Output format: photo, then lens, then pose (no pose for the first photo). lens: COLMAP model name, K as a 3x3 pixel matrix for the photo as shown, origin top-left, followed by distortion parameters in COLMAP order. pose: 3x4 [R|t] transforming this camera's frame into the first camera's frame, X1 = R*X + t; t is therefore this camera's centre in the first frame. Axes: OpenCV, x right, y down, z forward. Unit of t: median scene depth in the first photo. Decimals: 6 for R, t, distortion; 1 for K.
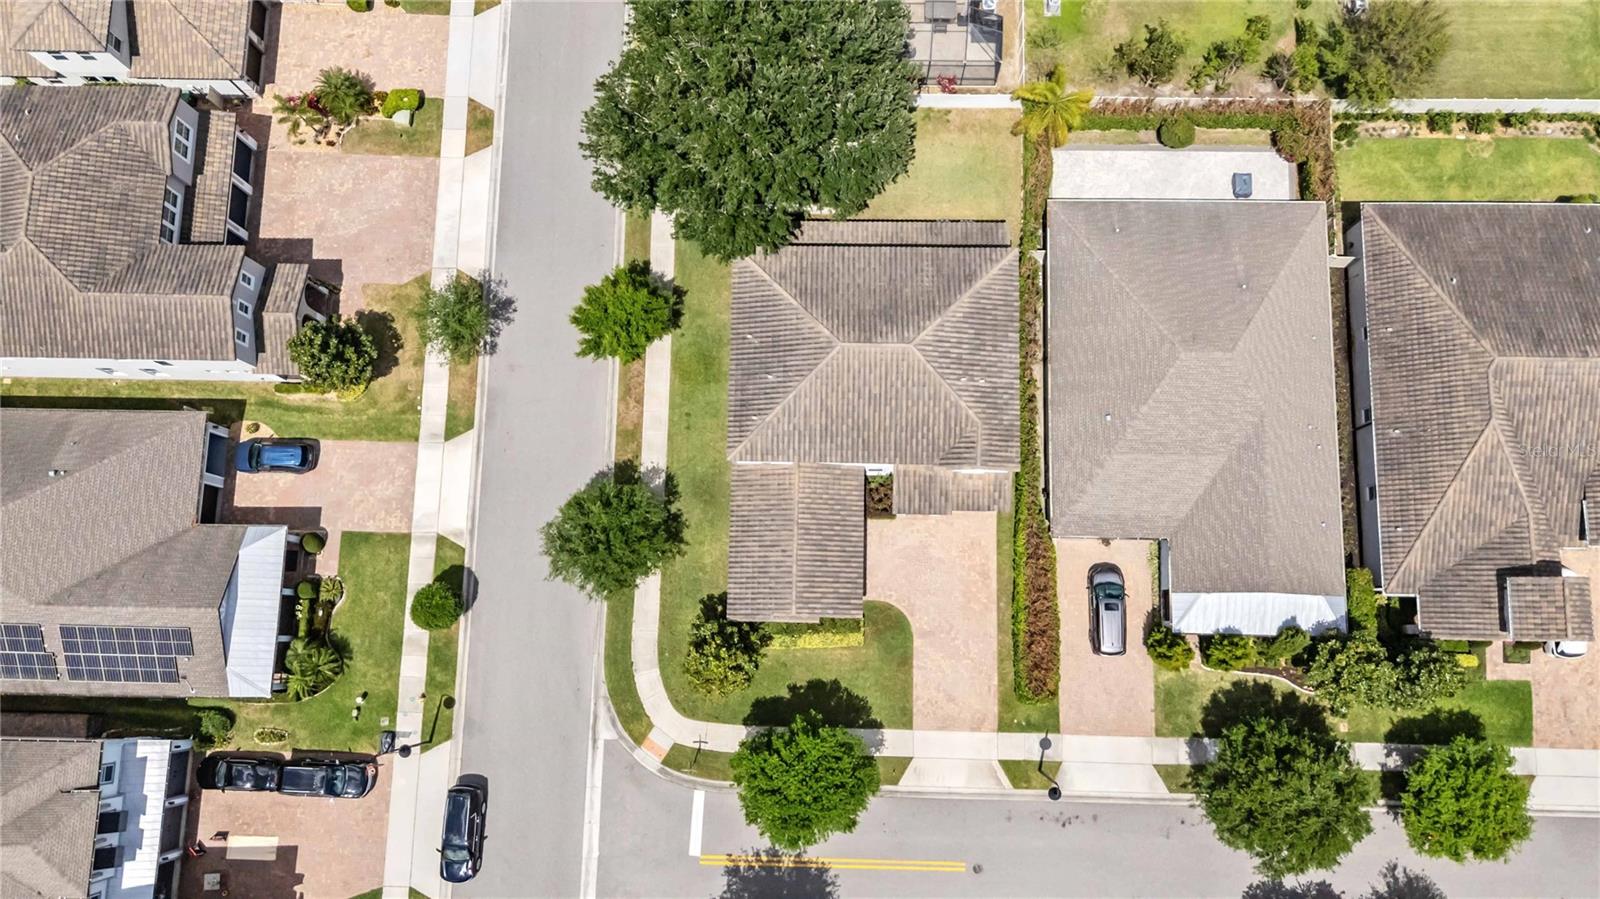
lens RADIAL K [[1188.9, 0, 803.5], [0, 1188.9, 448.3], [0, 0, 1]] dist [0.077511, -0.059457]
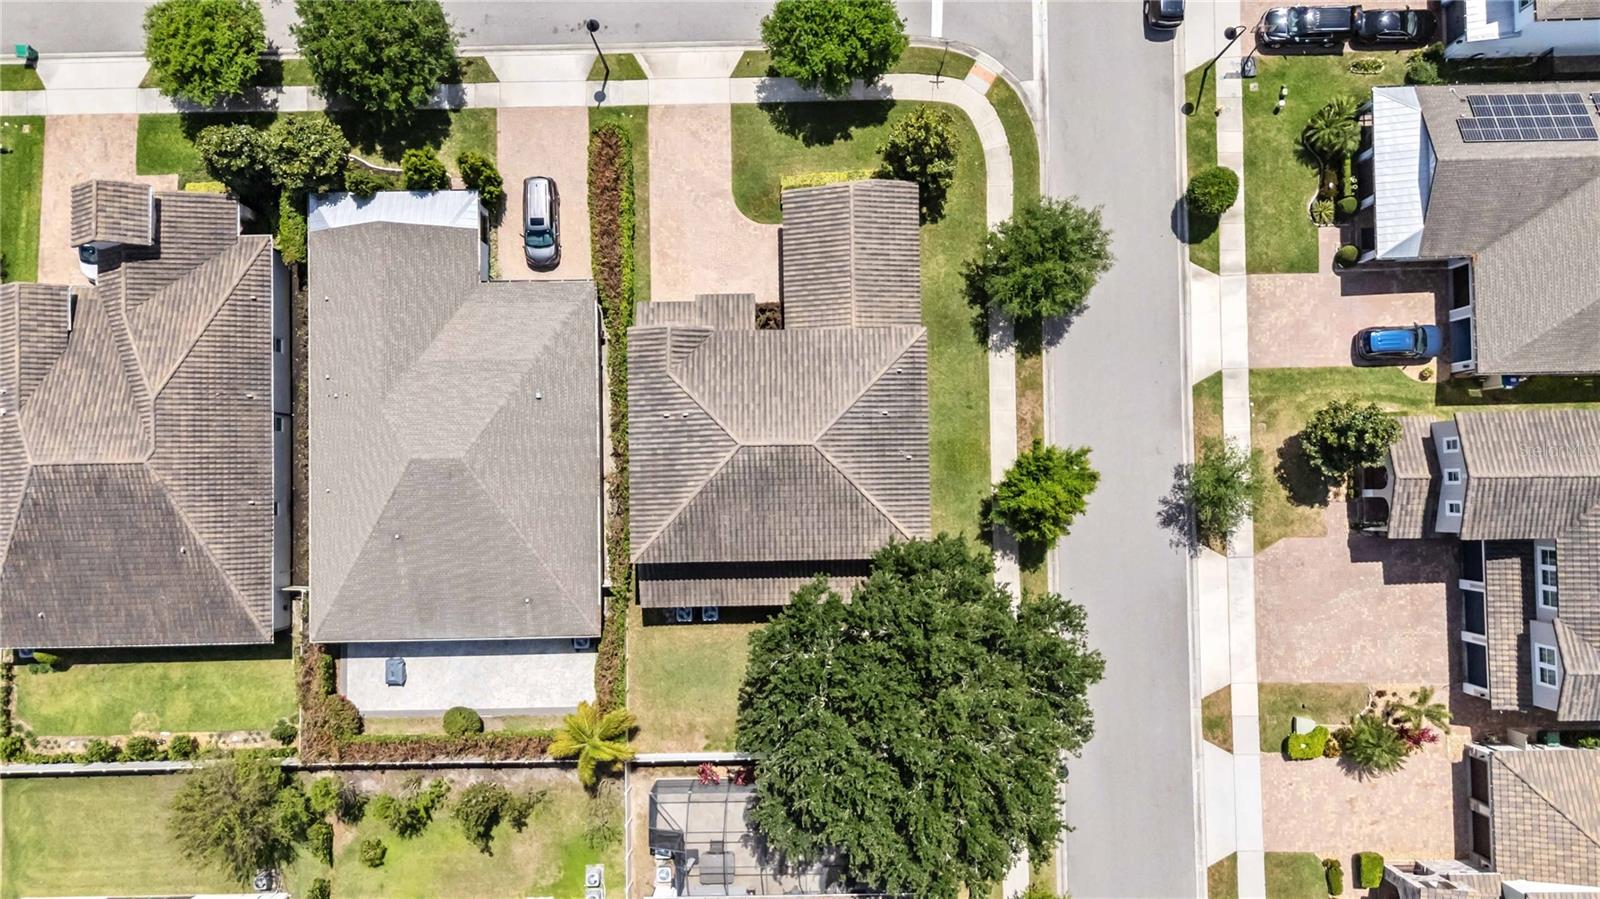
lens RADIAL K [[1188.9, 0, 803.5], [0, 1188.9, 448.3], [0, 0, 1]] dist [0.077511, -0.059457]
pose [[-0.998759, 0.039620, 0.030187, 0.009849], [-0.032893, -0.979734, 0.197585, -0.257496], [0.037404, 0.196347, 0.979821, 0.055899]]
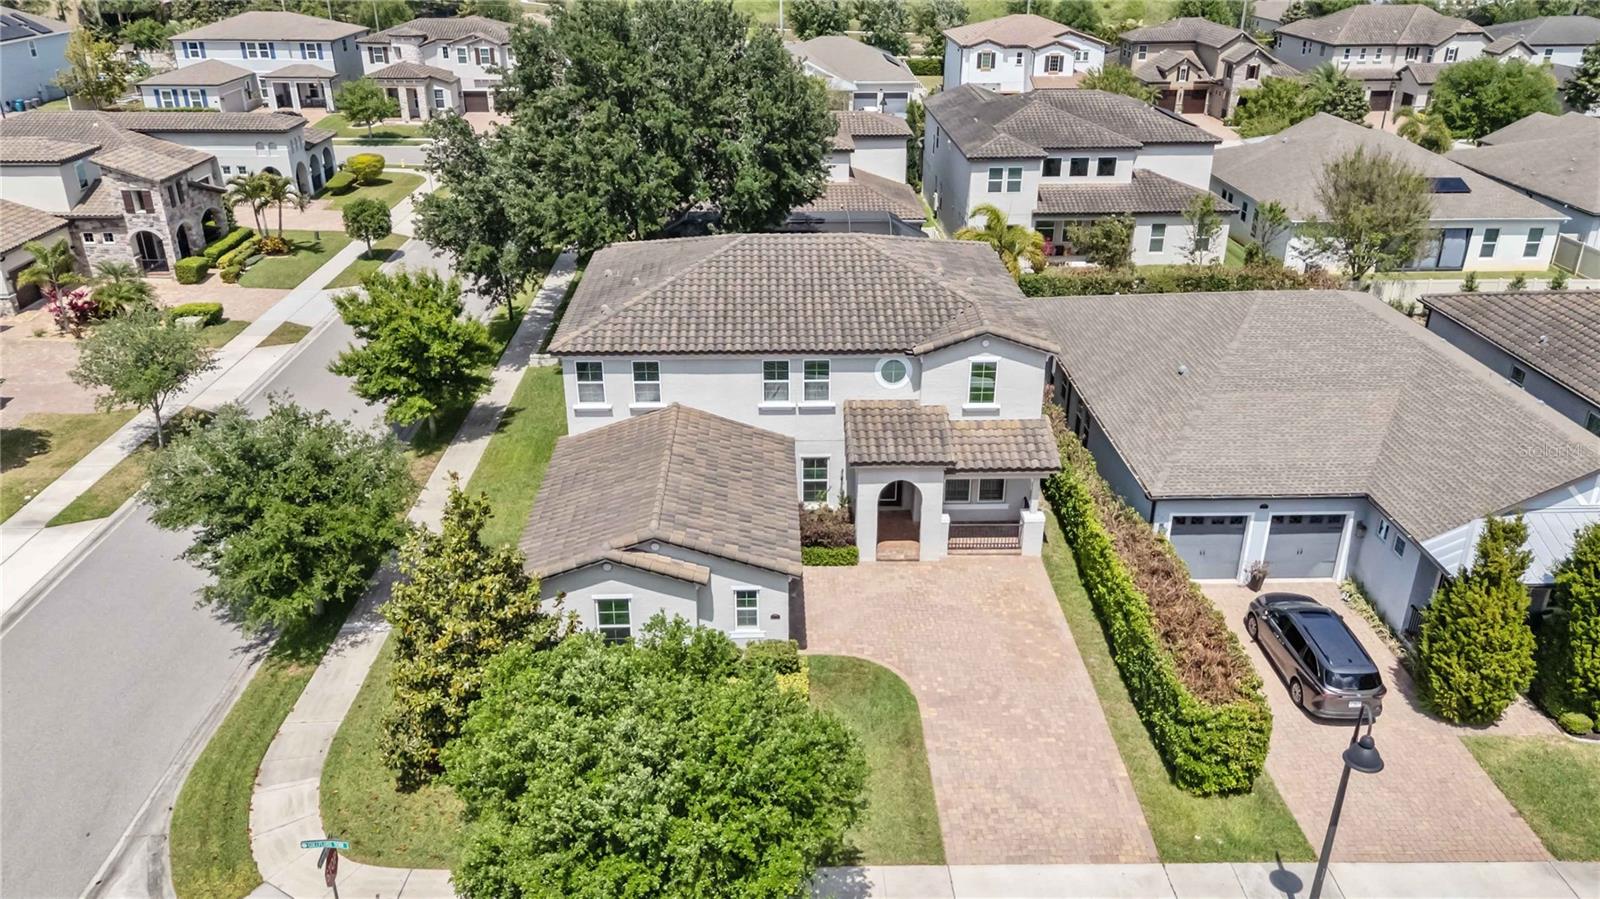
lens RADIAL K [[1188.9, 0, 803.5], [0, 1188.9, 448.3], [0, 0, 1]] dist [0.077511, -0.059457]
pose [[0.998187, 0.000758, 0.060190, 0.020679], [0.049371, 0.561728, -0.825847, 0.480483], [-0.034437, 0.827321, 0.560672, 0.665986]]
